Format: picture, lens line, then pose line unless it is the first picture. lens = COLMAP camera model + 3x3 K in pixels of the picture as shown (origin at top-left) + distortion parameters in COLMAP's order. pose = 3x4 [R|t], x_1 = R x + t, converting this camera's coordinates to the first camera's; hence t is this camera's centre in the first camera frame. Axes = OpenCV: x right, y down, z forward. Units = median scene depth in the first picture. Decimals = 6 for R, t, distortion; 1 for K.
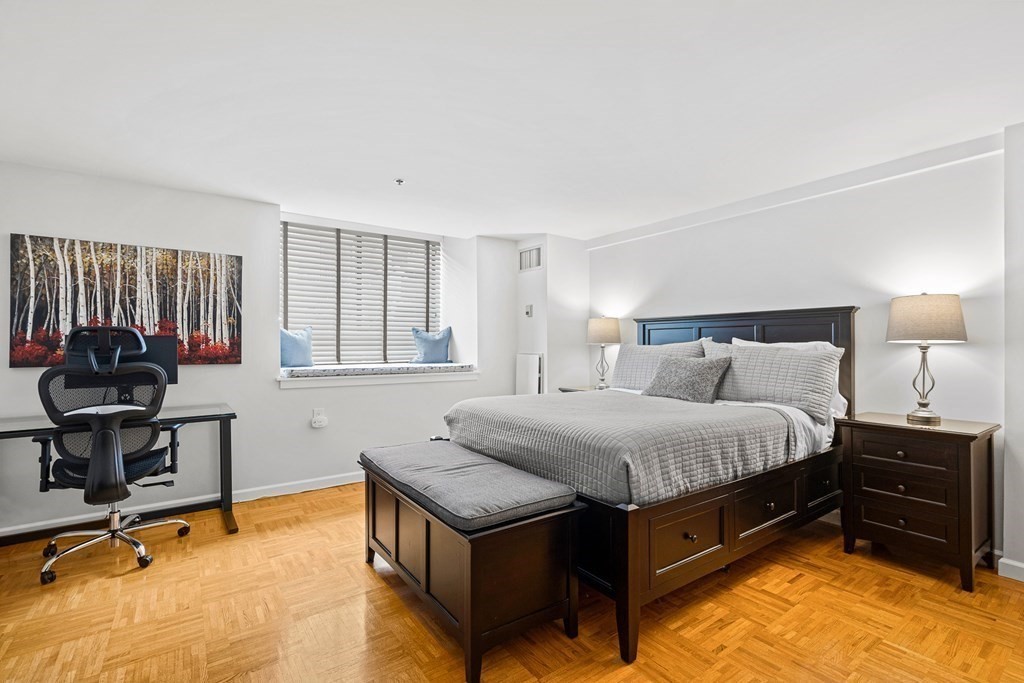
lens RADIAL K [[468.4, 0, 507.8], [0, 468.4, 344.7], [0, 0, 1]] dist [-0.003970, 0.002330]
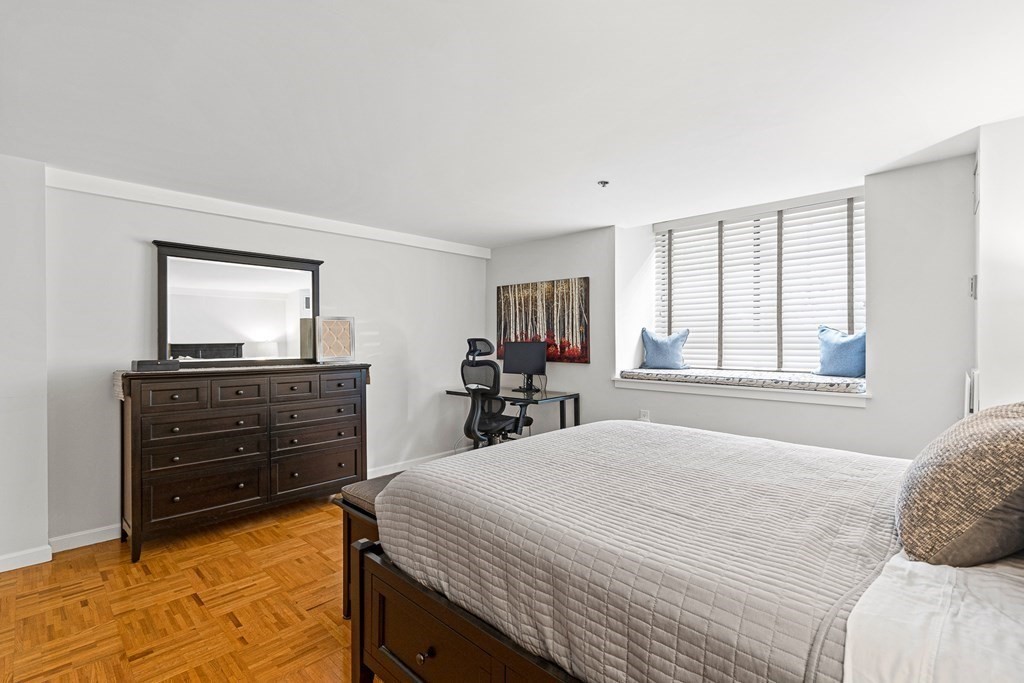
lens RADIAL K [[468.4, 0, 510.3], [0, 468.4, 339.9], [0, 0, 1]] dist [-0.003970, 0.002330]
pose [[0.188647, 0.002087, -0.982043, 0.649278], [0.004489, 0.999985, 0.002987, -0.028191], [0.982035, -0.004972, 0.188635, 0.599272]]
